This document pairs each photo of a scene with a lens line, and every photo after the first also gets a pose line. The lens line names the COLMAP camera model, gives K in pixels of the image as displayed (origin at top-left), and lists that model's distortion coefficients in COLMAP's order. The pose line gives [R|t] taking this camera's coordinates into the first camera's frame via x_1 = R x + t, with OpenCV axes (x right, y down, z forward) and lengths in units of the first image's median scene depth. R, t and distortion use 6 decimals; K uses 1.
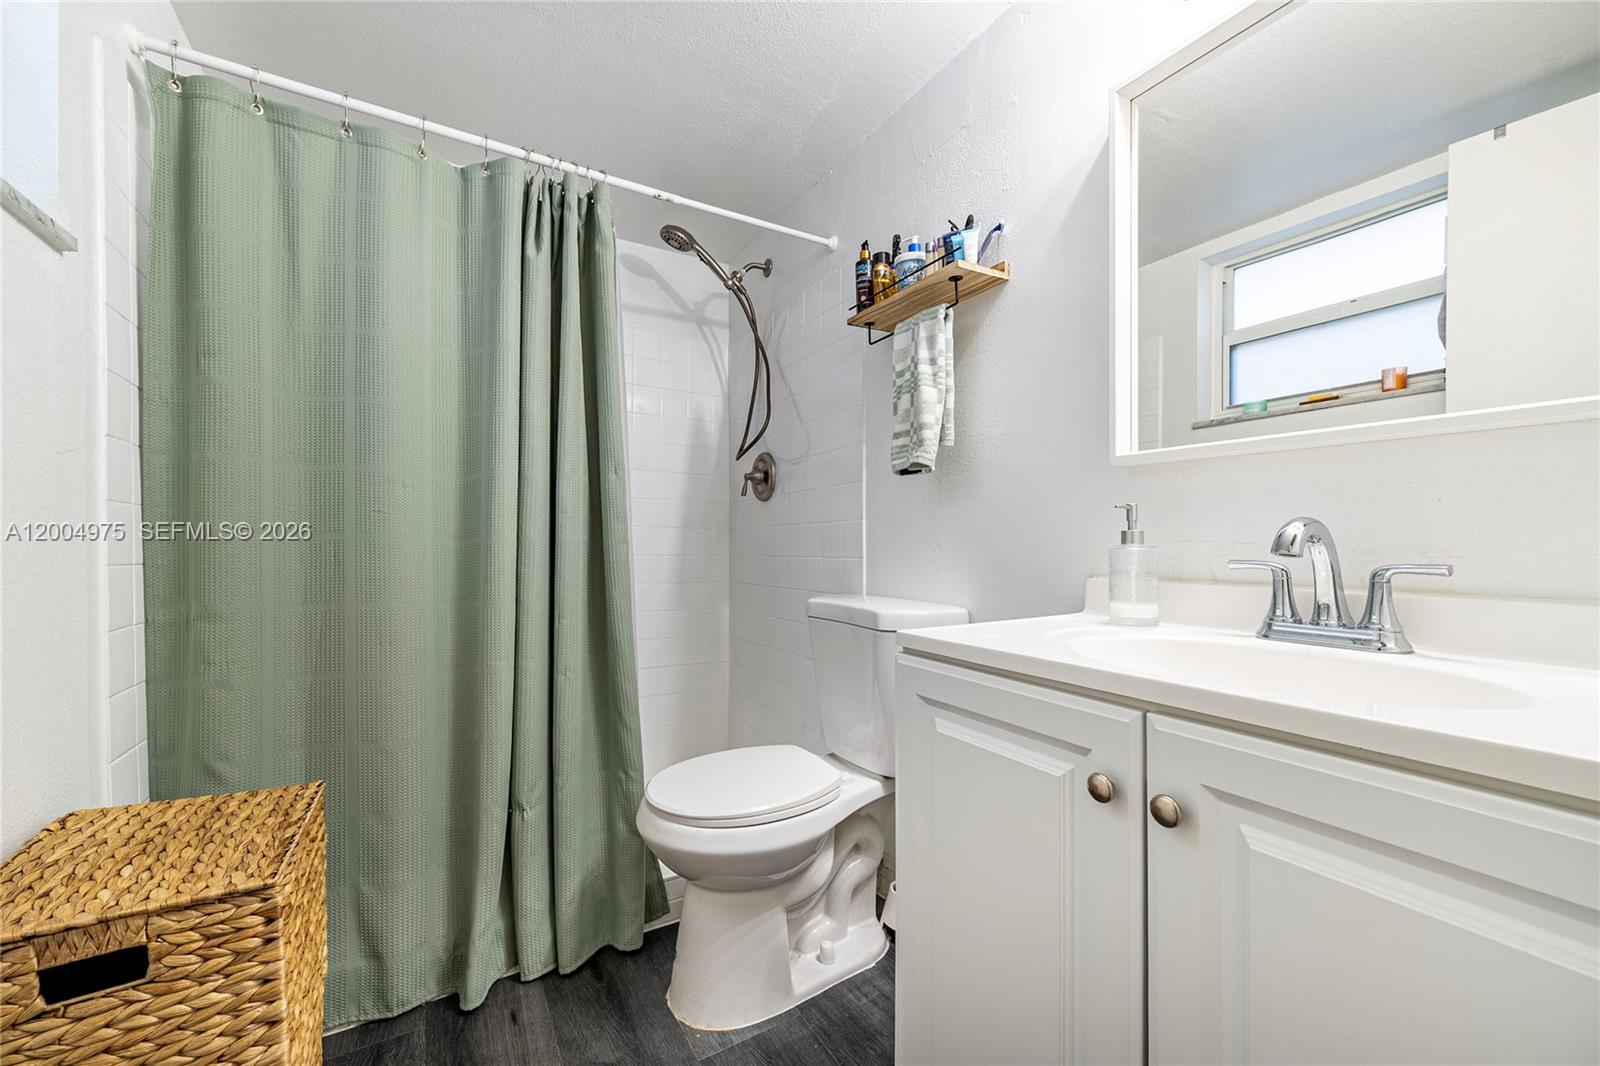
lens RADIAL K [[626.7, 0, 801.5], [0, 626.7, 540.7], [0, 0, 1]] dist [-0.001676, -0.000175]
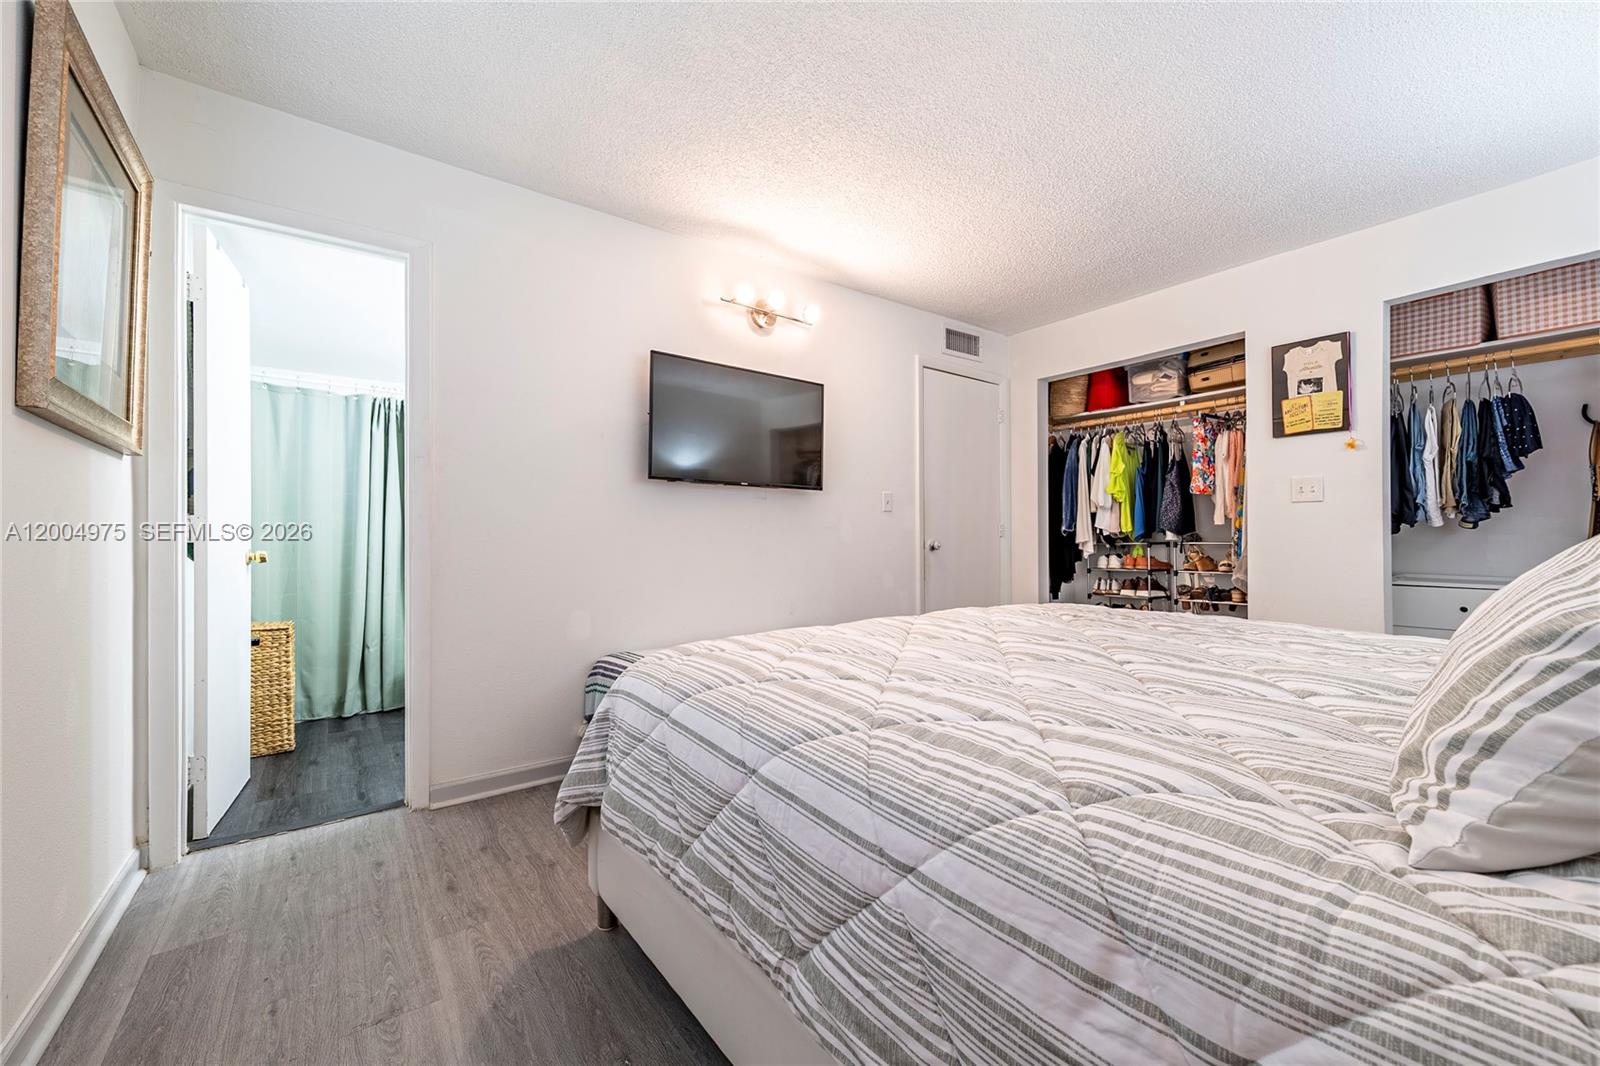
lens RADIAL K [[626.7, 0, 801.5], [0, 626.7, 540.7], [0, 0, 1]] dist [-0.001676, -0.000175]
pose [[0.994471, 0.000463, 0.105006, 1.101469], [0.000287, 0.999975, -0.007130, 0.003526], [-0.105007, 0.007120, 0.994446, -1.832404]]
